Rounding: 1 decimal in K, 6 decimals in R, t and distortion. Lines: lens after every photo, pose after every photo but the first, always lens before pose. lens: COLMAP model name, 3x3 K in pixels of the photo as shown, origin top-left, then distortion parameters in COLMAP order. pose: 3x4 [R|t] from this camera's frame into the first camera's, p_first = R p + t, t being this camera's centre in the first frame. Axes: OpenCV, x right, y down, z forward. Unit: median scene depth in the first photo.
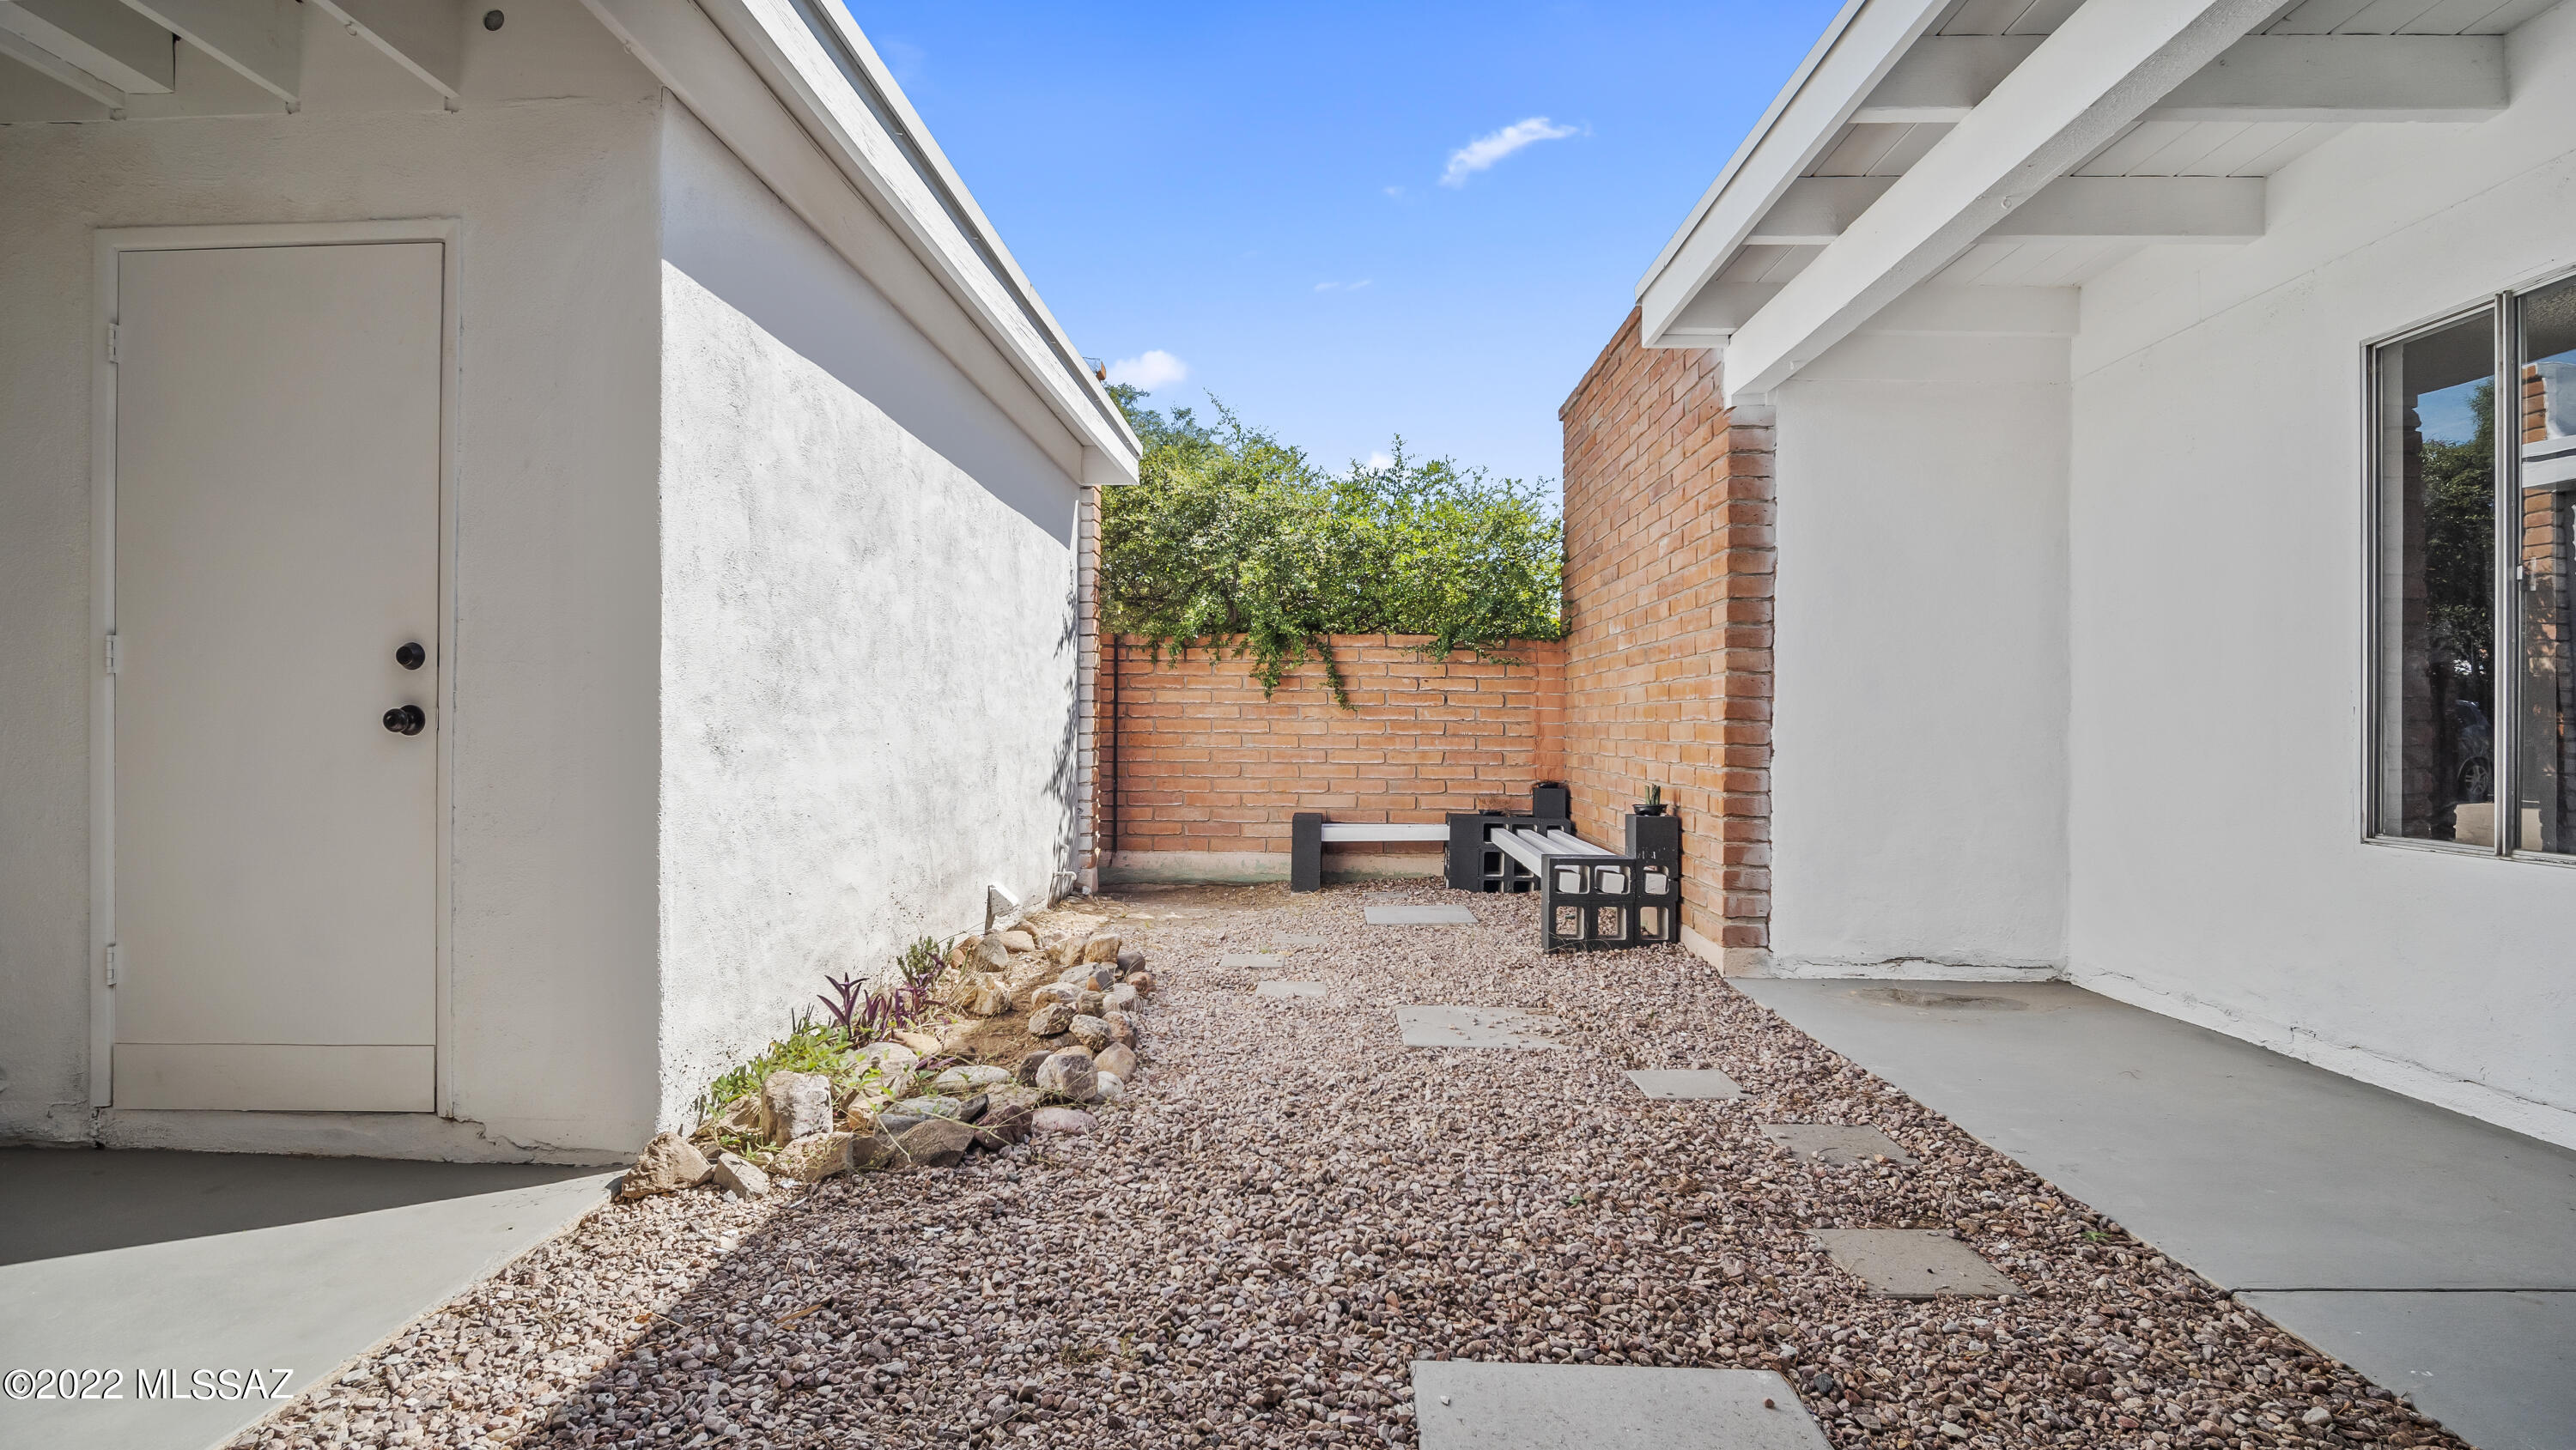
lens RADIAL K [[1209.6, 0, 1273.9], [0, 1209.6, 727.2], [0, 0, 1]] dist [0.000642, -0.000114]
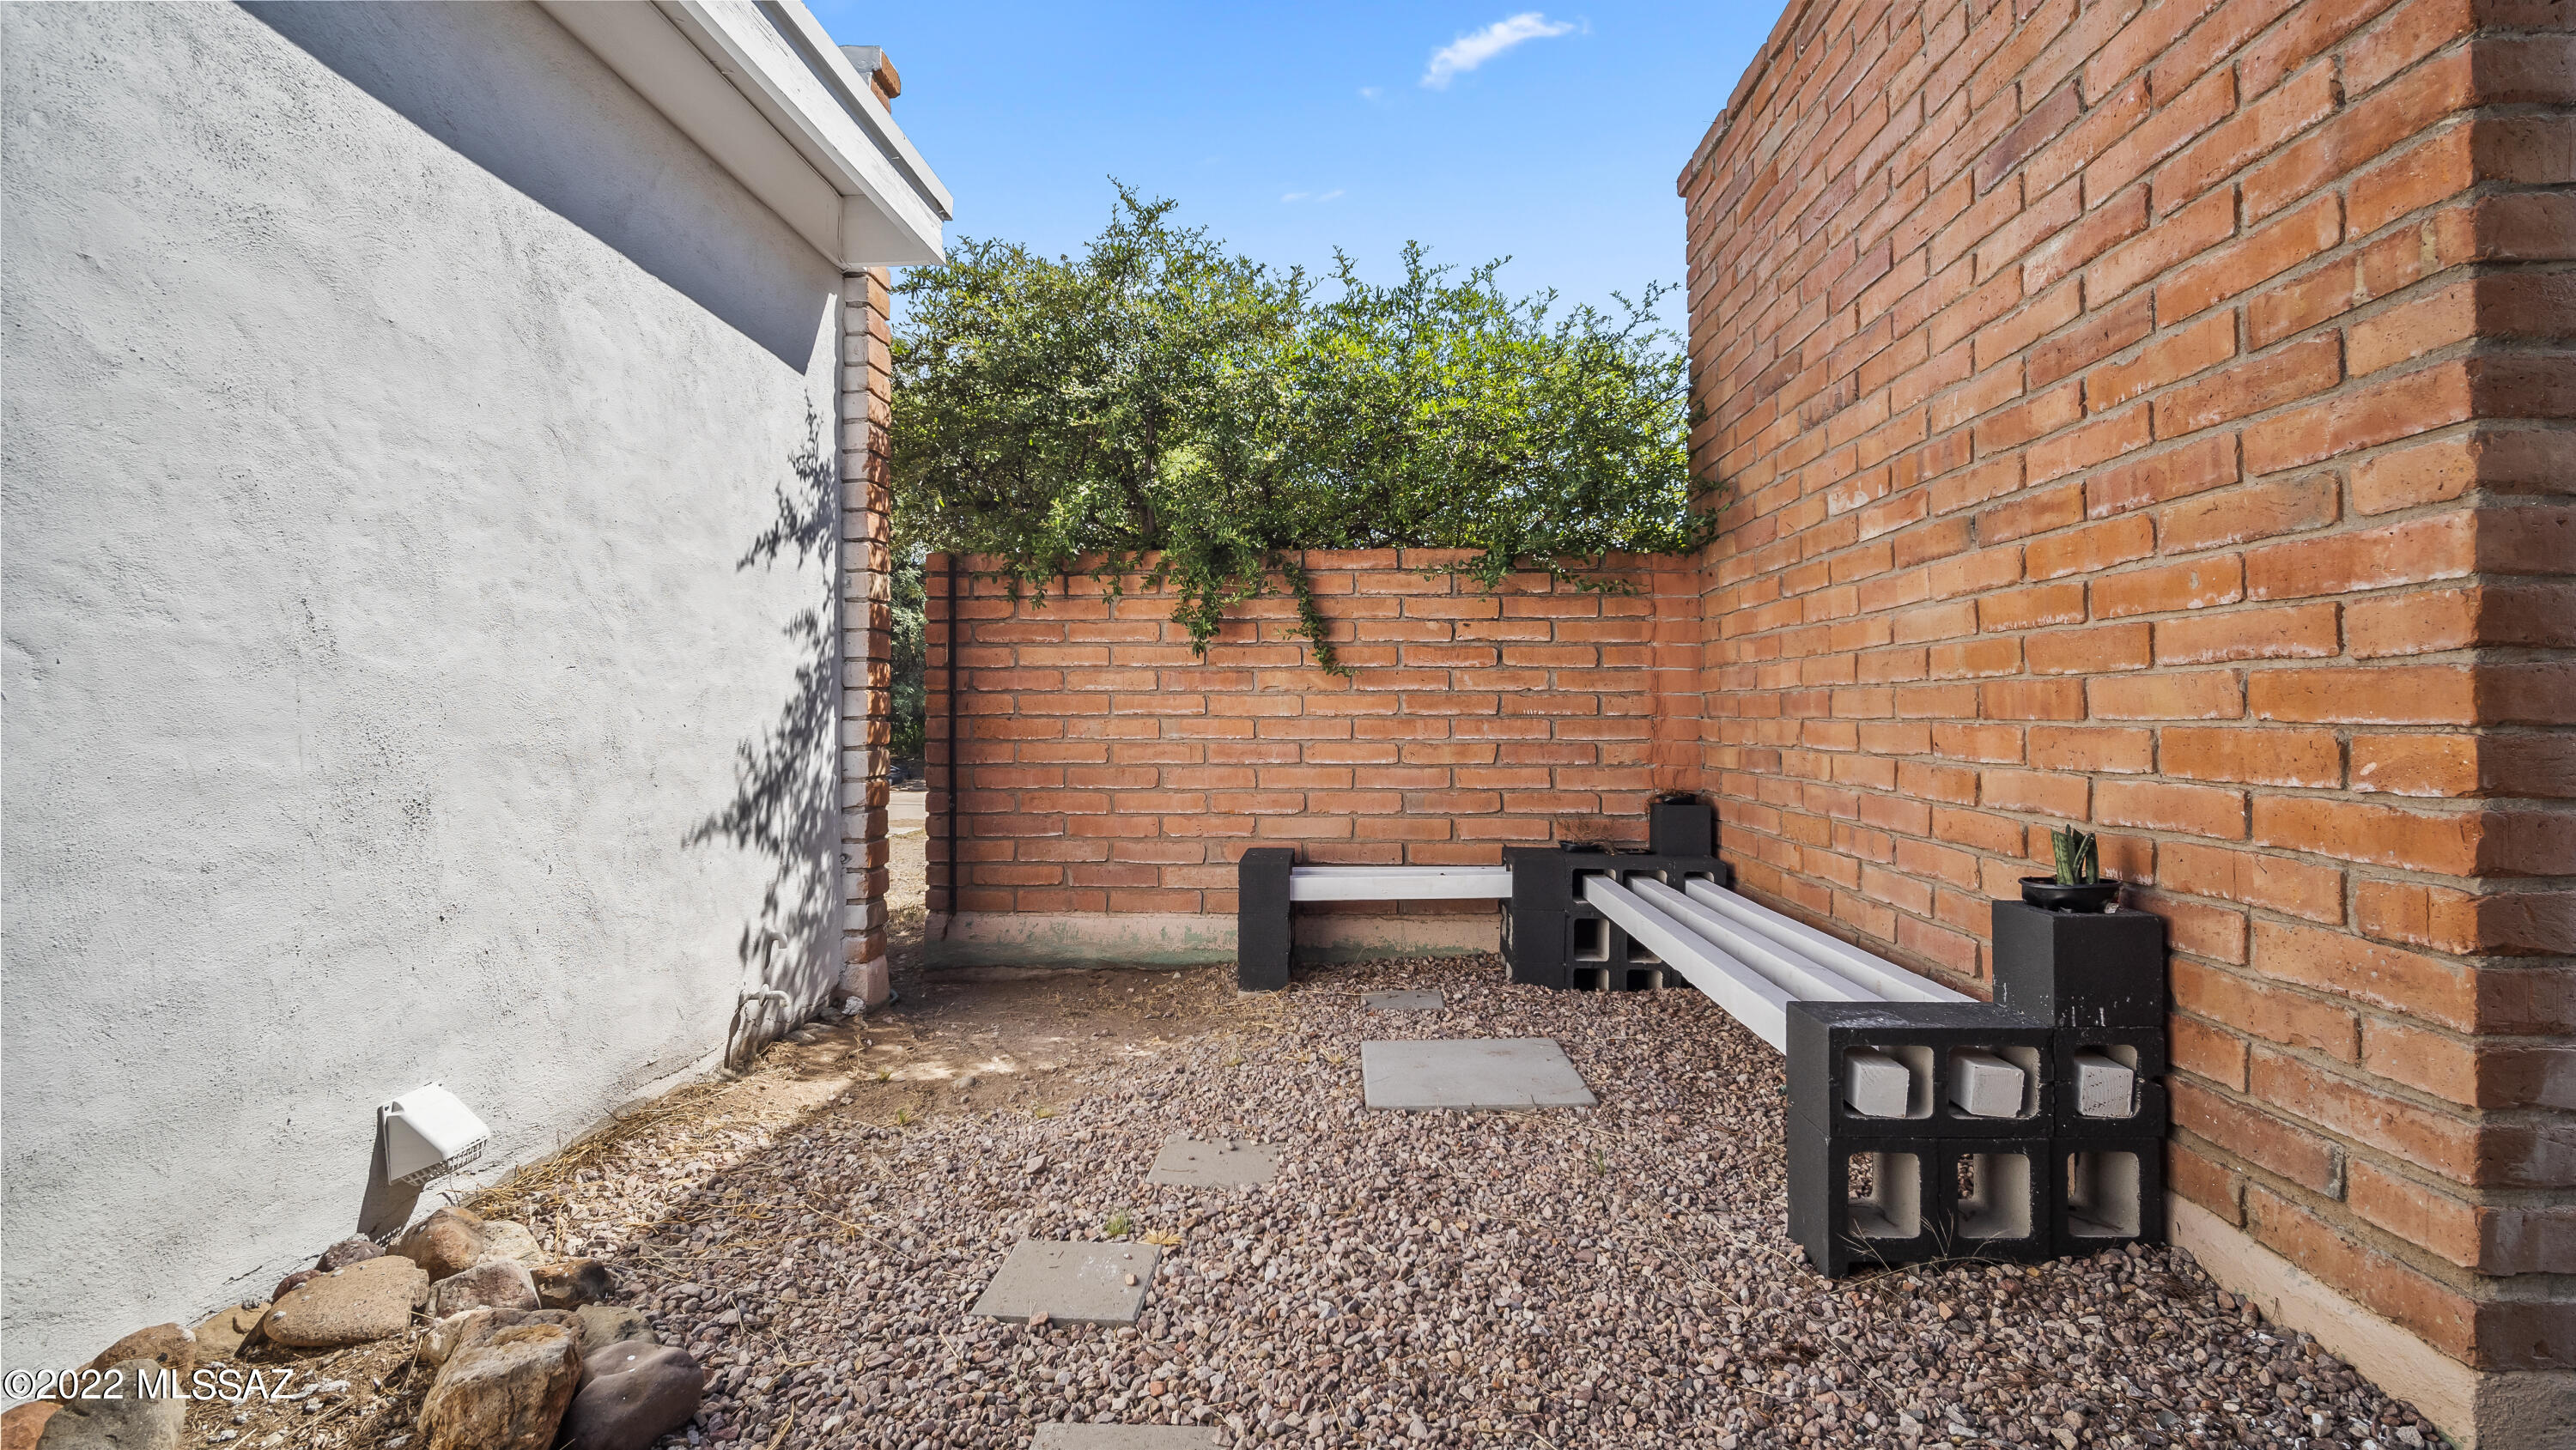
lens RADIAL K [[1171.2, 0, 1291.5], [0, 1171.2, 704.3], [0, 0, 1]] dist [-0.012798, -0.004941]
pose [[0.999950, -0.009941, 0.000951, 0.039426], [0.009948, 0.999917, -0.008232, 0.004905], [-0.000870, 0.008241, 0.999966, 0.430197]]
